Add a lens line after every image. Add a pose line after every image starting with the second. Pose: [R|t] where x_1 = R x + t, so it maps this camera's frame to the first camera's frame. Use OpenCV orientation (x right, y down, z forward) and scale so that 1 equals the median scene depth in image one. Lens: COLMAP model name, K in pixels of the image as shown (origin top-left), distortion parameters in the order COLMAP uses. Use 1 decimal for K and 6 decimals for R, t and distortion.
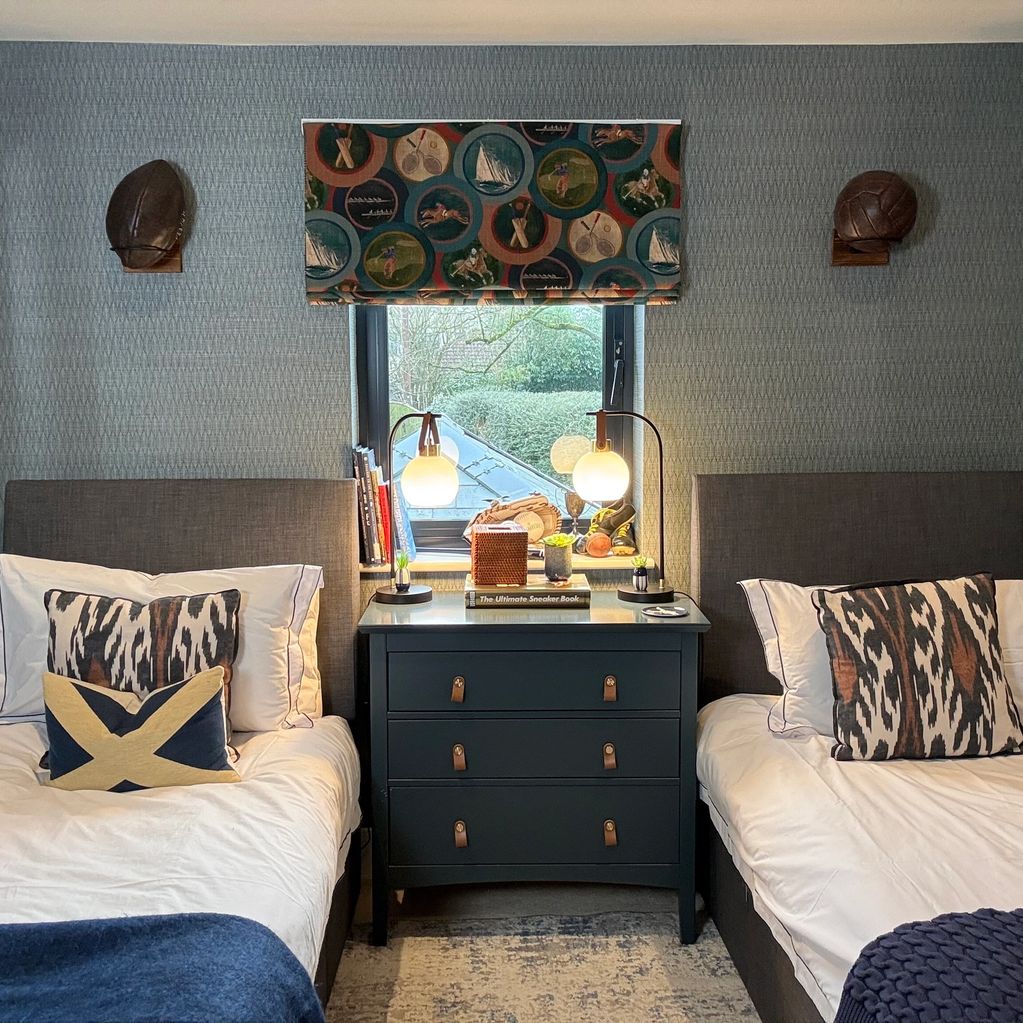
lens RADIAL K [[1374.1, 0, 512.0], [0, 1374.1, 511.3], [0, 0, 1]] dist [0.130681, 0.000000]
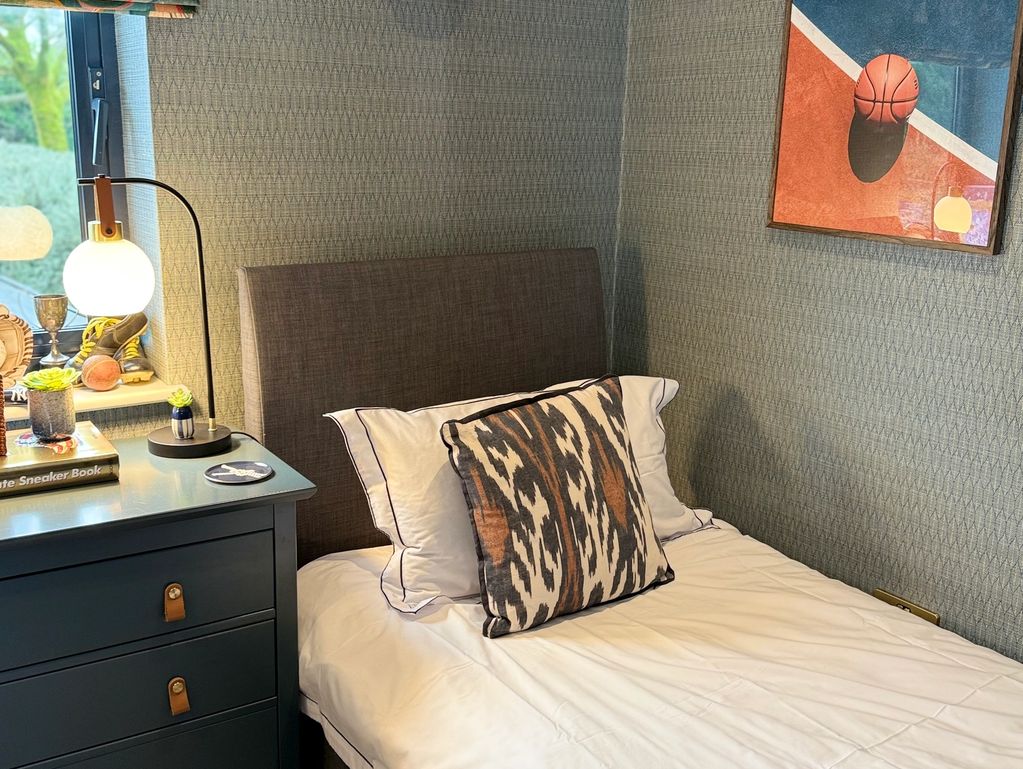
lens RADIAL K [[1072.8, 0, 512.6], [0, 1072.8, 383.0], [0, 0, 1]] dist [0.096714, 0.000000]
pose [[0.840117, -0.107485, 0.531648, -0.063468], [0.030471, 0.987973, 0.151591, -0.054650], [-0.541548, -0.111155, 0.833289, 0.495971]]
